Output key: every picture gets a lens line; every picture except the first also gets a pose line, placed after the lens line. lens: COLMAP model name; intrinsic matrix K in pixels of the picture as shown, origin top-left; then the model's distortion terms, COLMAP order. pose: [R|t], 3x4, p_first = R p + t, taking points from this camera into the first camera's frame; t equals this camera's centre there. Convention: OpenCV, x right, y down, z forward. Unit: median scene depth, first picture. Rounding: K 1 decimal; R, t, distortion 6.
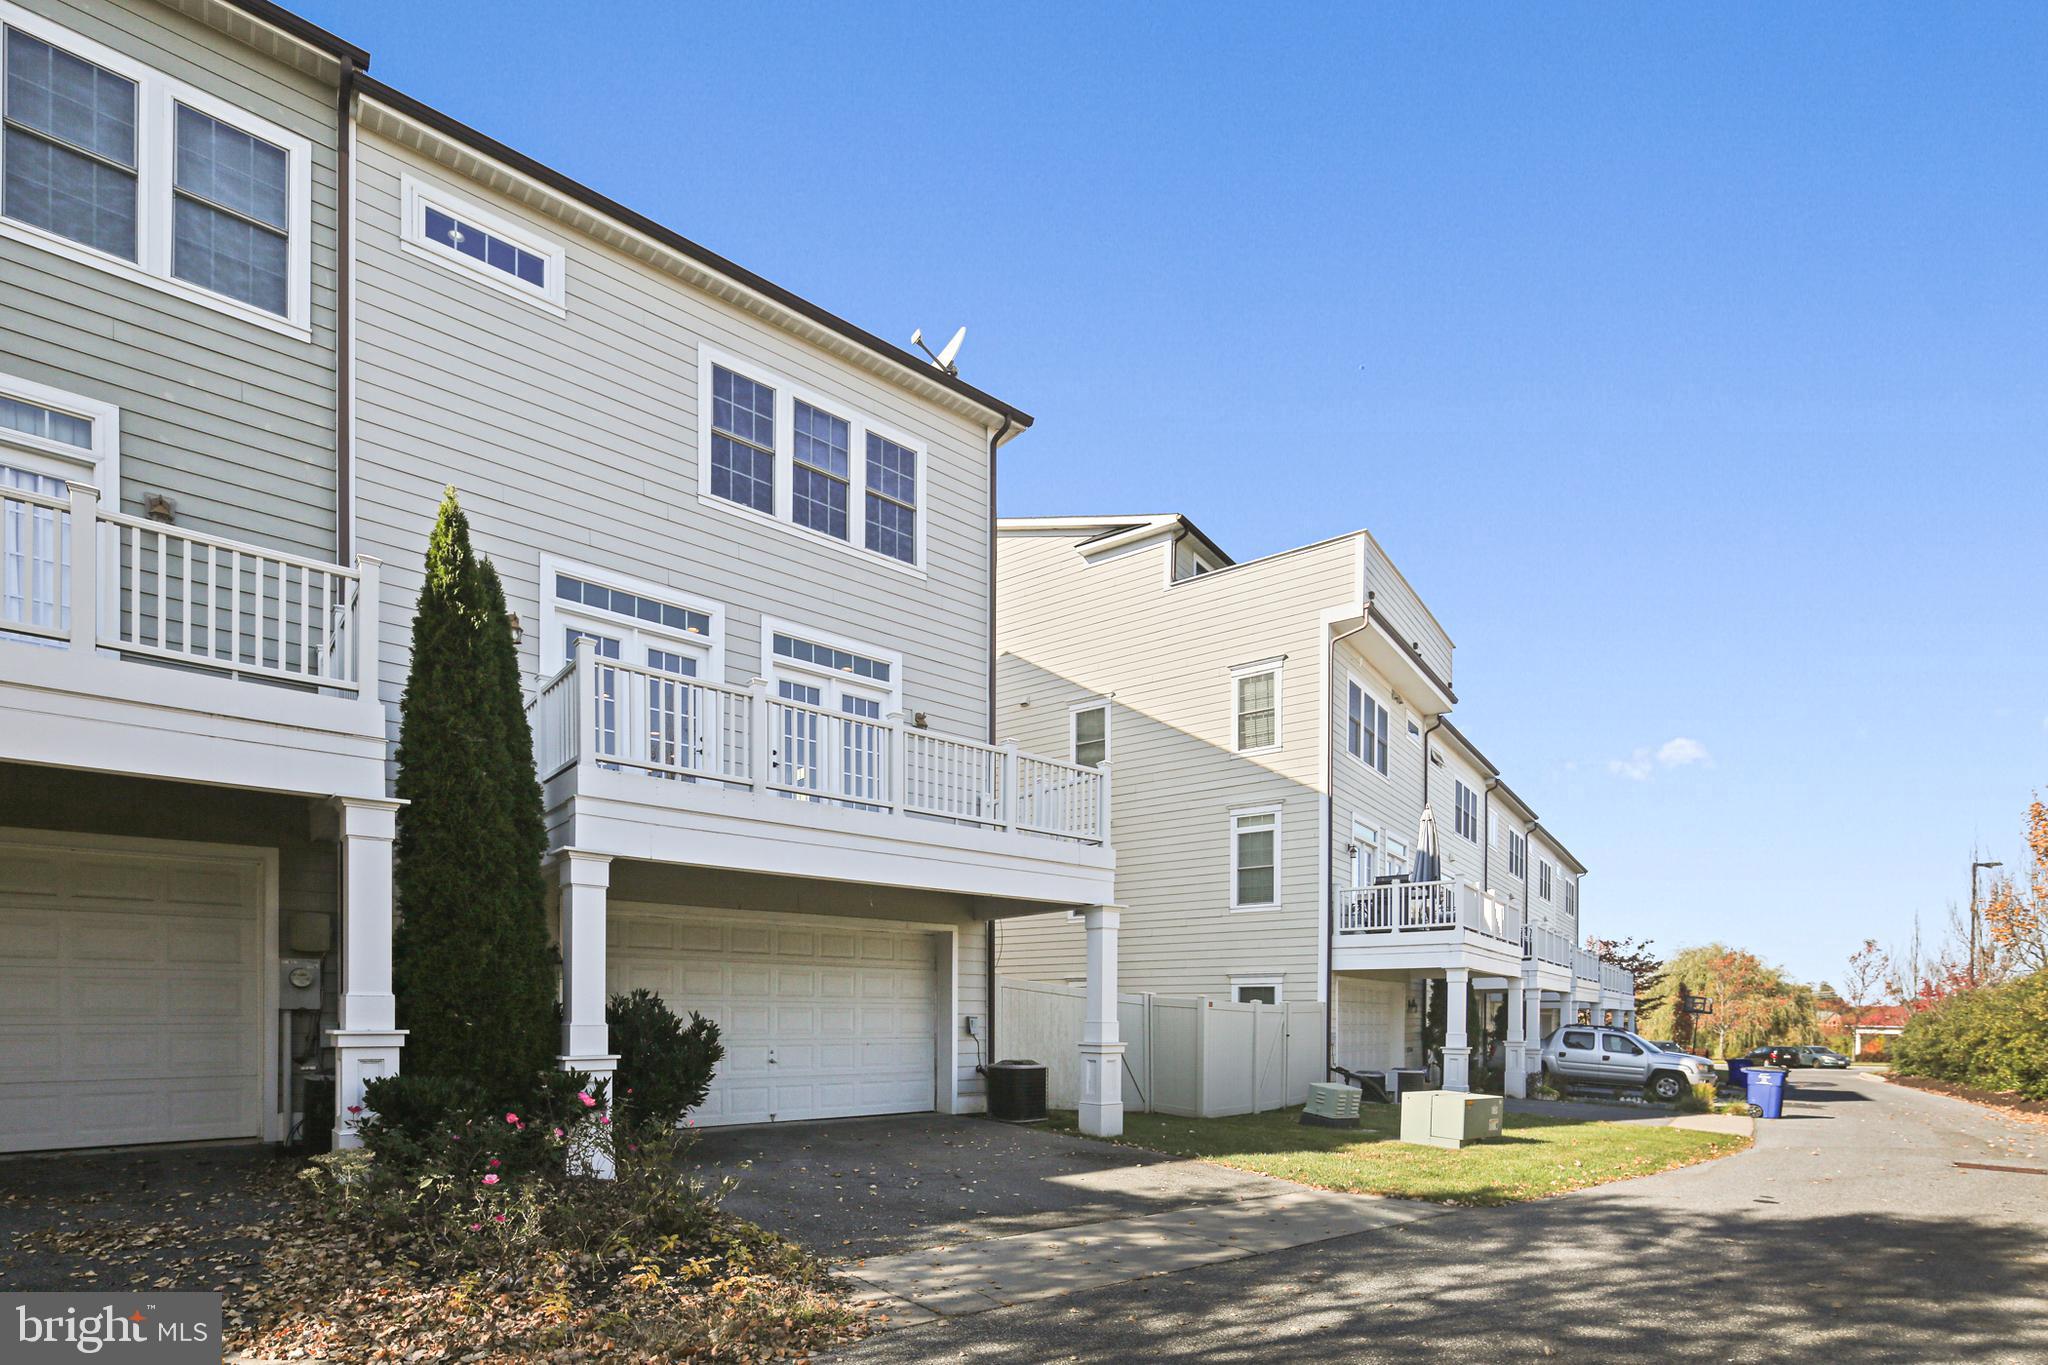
lens RADIAL K [[940.9, 0, 1045.9], [0, 940.9, 702.4], [0, 0, 1]] dist [0.001574, 0.000018]
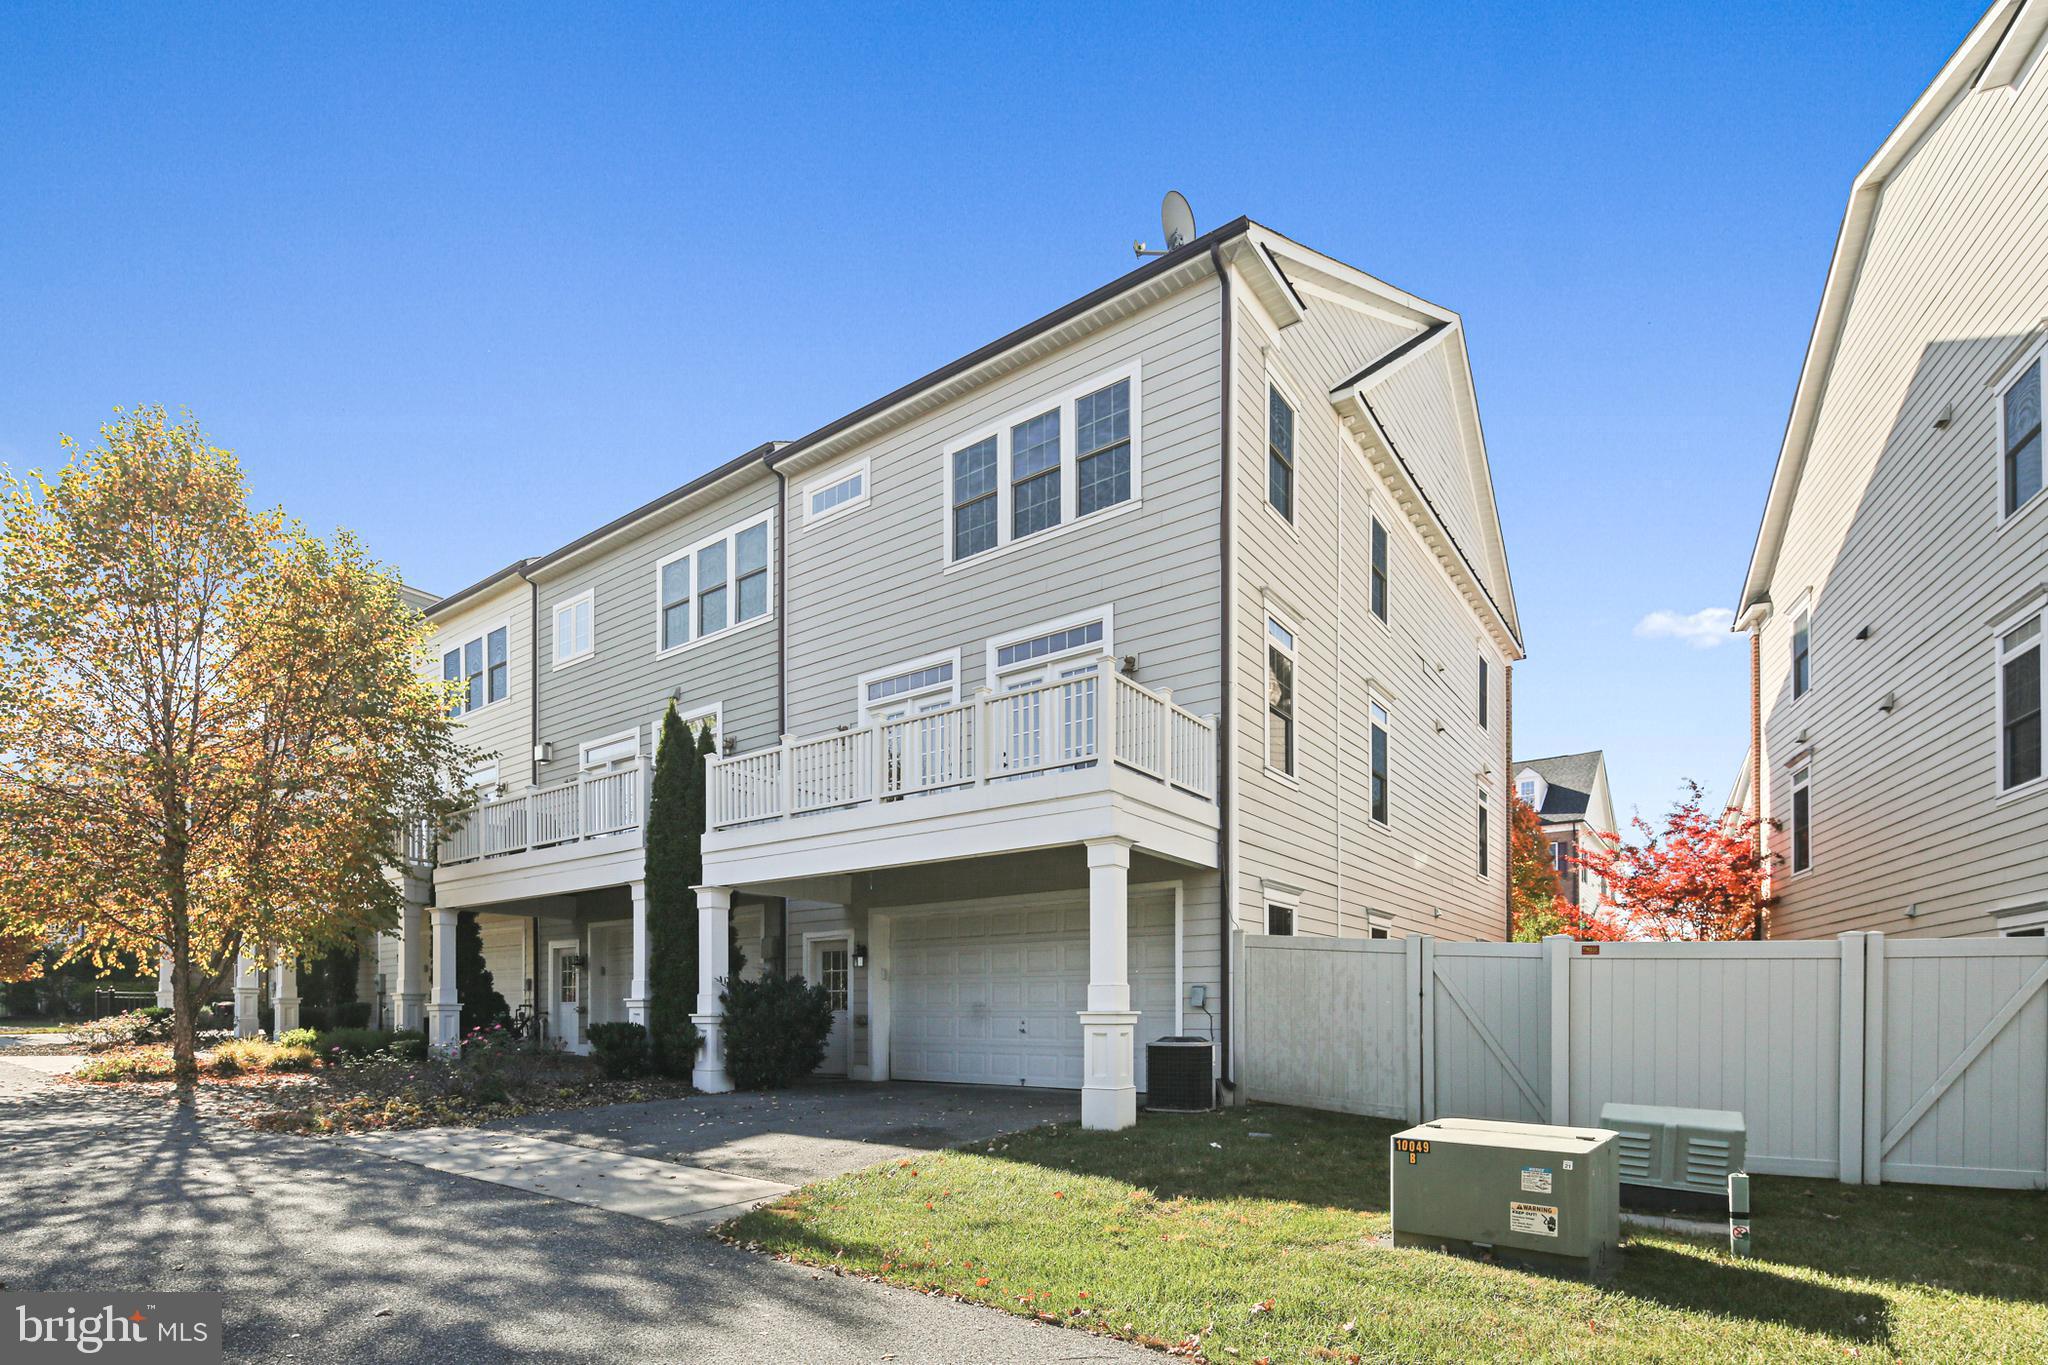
lens RADIAL K [[1011.4, 0, 1024.0], [0, 1011.4, 682.5], [0, 0, 1]] dist [-0.000087, -0.000938]
pose [[0.195591, -0.311044, -0.930052, 0.812416], [0.311541, 0.918950, -0.241813, 0.260417], [0.929885, -0.242453, 0.276641, 0.686389]]
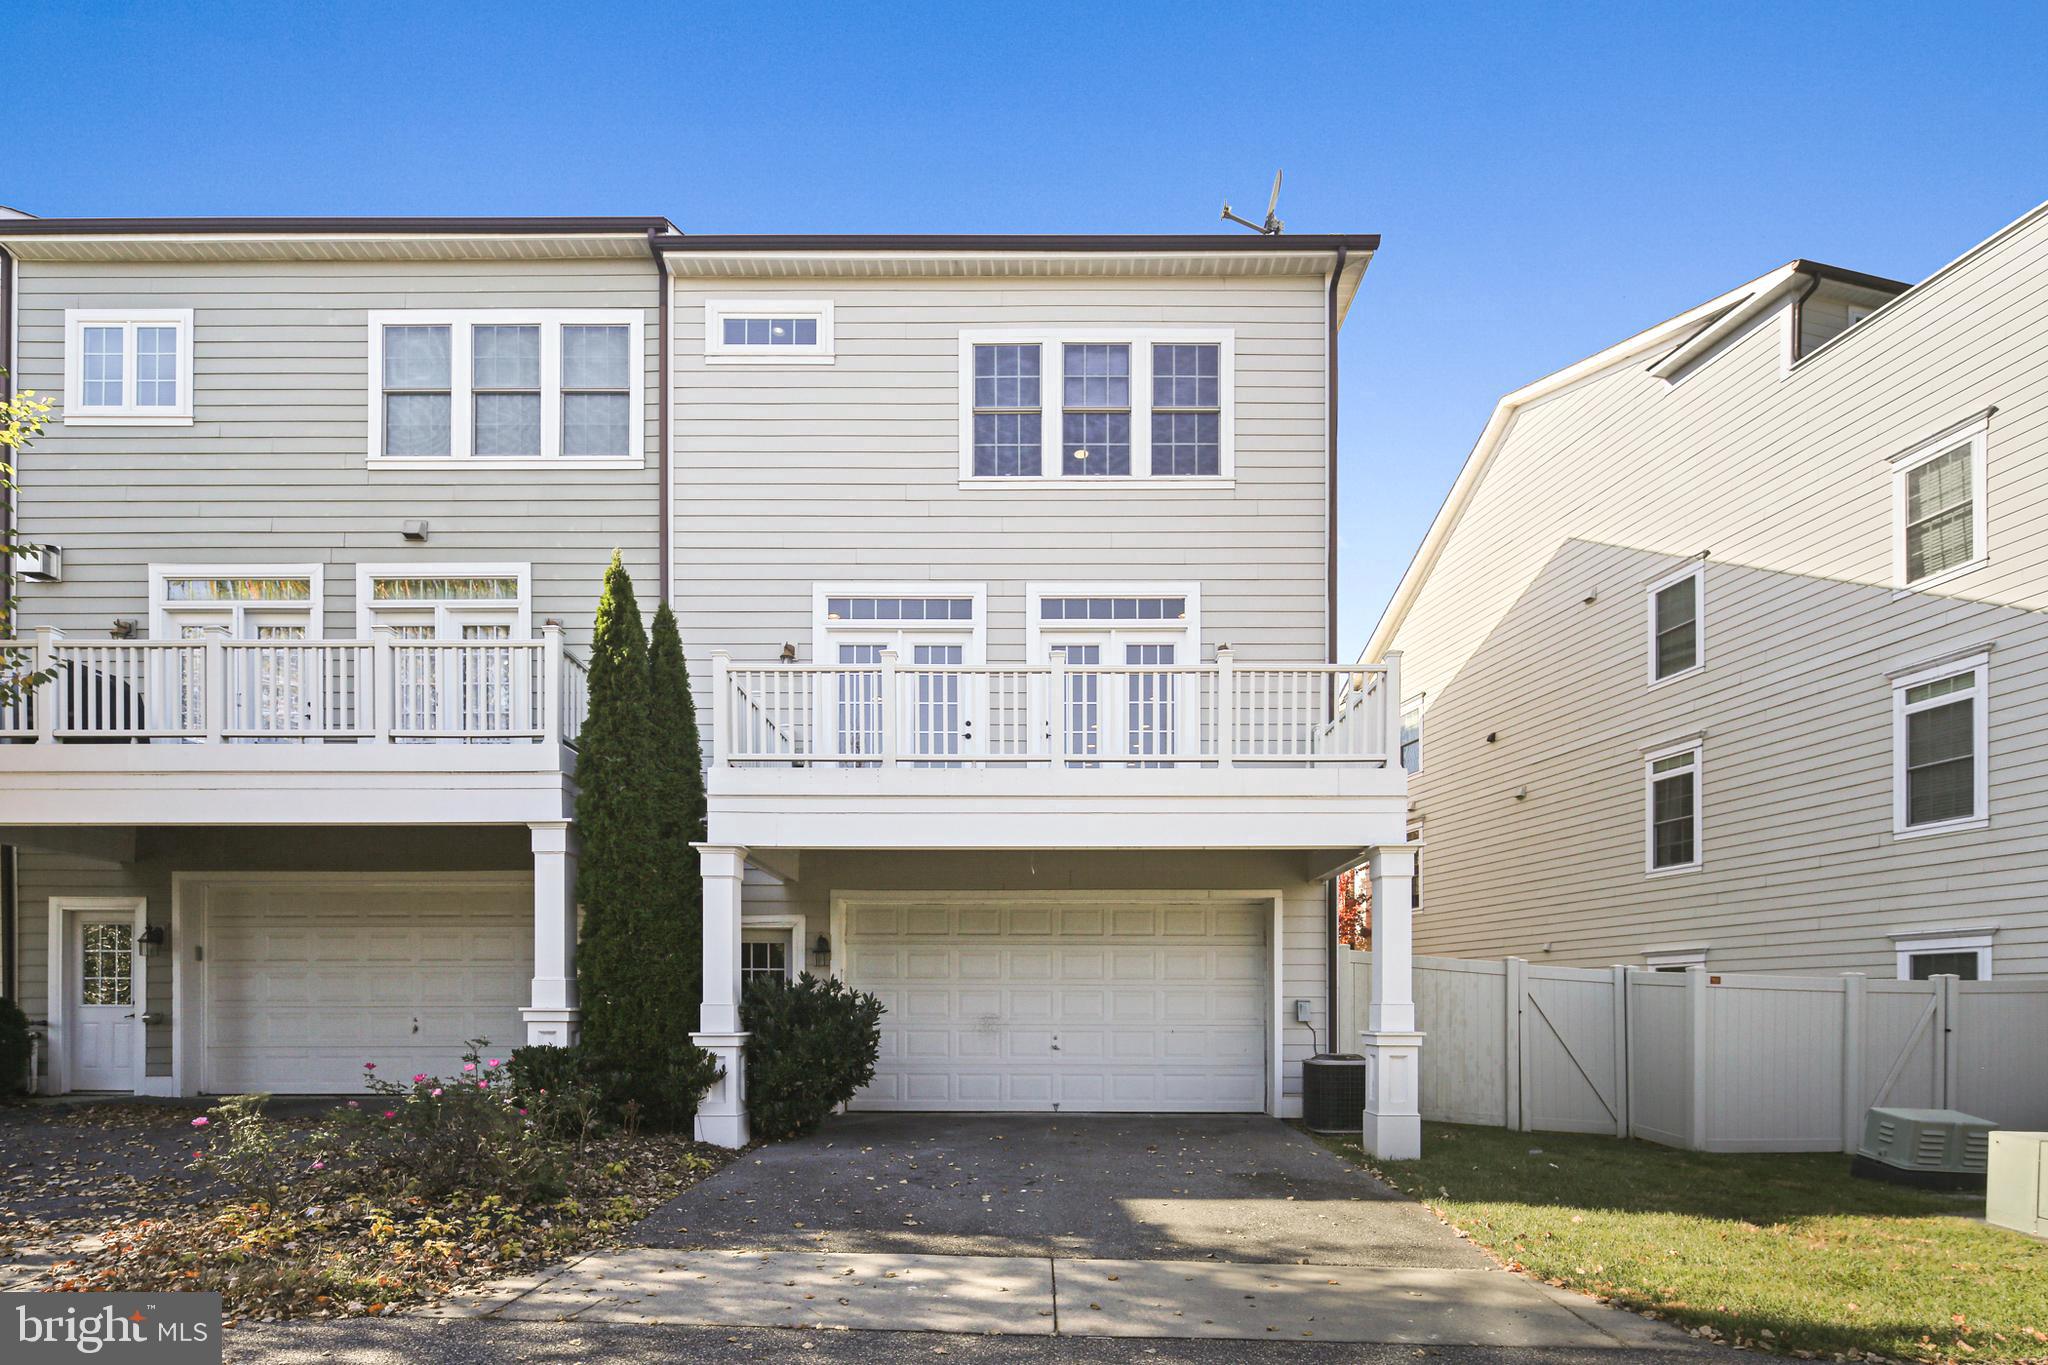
lens RADIAL K [[1012.1, 0, 1138.7], [0, 1012.1, 730.0], [0, 0, 1]] dist [0.000115, -0.000849]
pose [[0.756815, -0.176902, -0.629236, 0.385369], [0.207261, 0.977949, -0.025654, 0.098255], [0.619899, -0.111000, 0.776791, 0.259288]]
